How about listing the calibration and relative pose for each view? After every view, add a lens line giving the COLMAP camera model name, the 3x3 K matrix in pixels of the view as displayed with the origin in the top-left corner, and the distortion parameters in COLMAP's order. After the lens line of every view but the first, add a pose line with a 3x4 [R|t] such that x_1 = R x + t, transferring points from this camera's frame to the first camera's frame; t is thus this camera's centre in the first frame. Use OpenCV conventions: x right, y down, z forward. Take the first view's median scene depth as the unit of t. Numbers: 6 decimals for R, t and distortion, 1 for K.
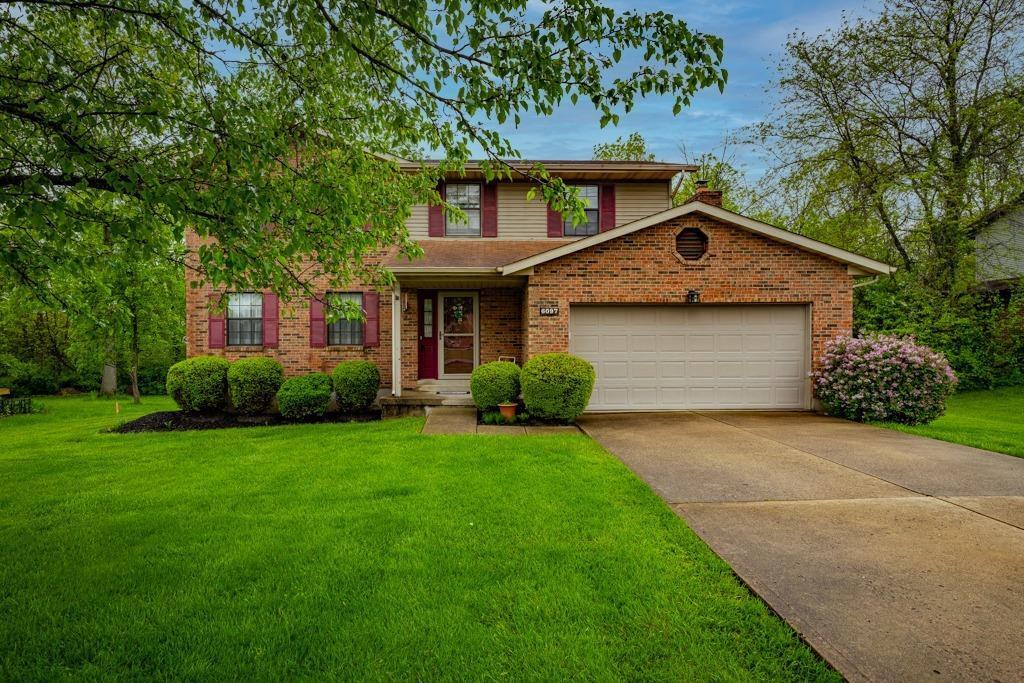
lens RADIAL K [[567.9, 0, 510.8], [0, 567.9, 338.6], [0, 0, 1]] dist [0.001817, 0.000006]
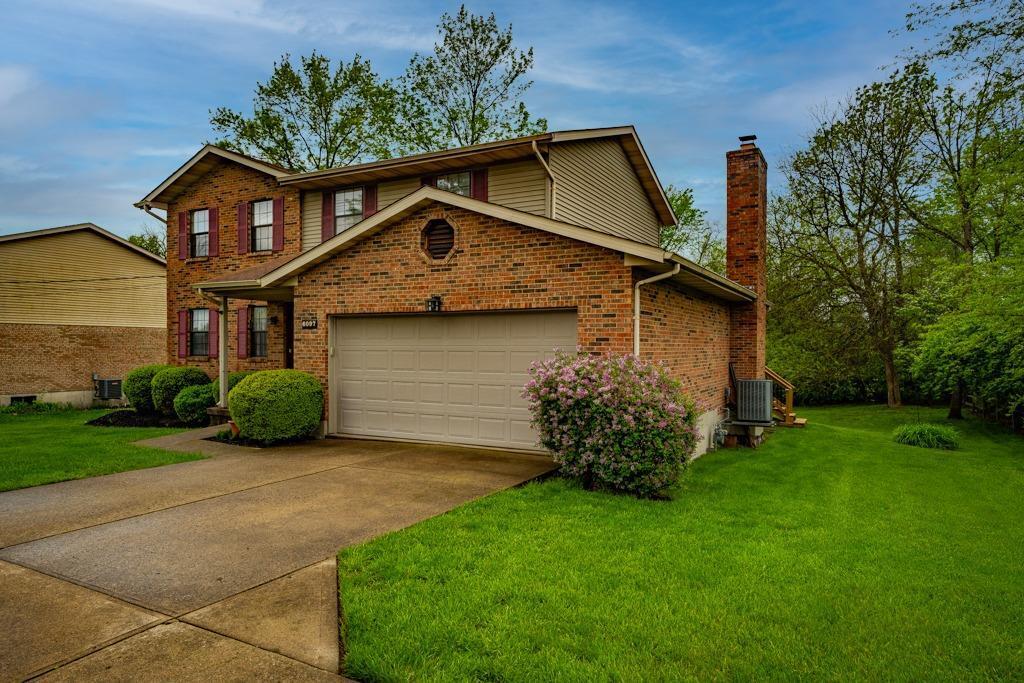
lens RADIAL K [[654.1, 0, 512.1], [0, 654.1, 343.5], [0, 0, 1]] dist [-0.001445, 0.000989]
pose [[0.864184, 0.004001, -0.503159, 0.881051], [-0.007722, 0.999956, -0.005311, -0.012976], [0.503116, 0.008475, 0.864177, 0.245571]]
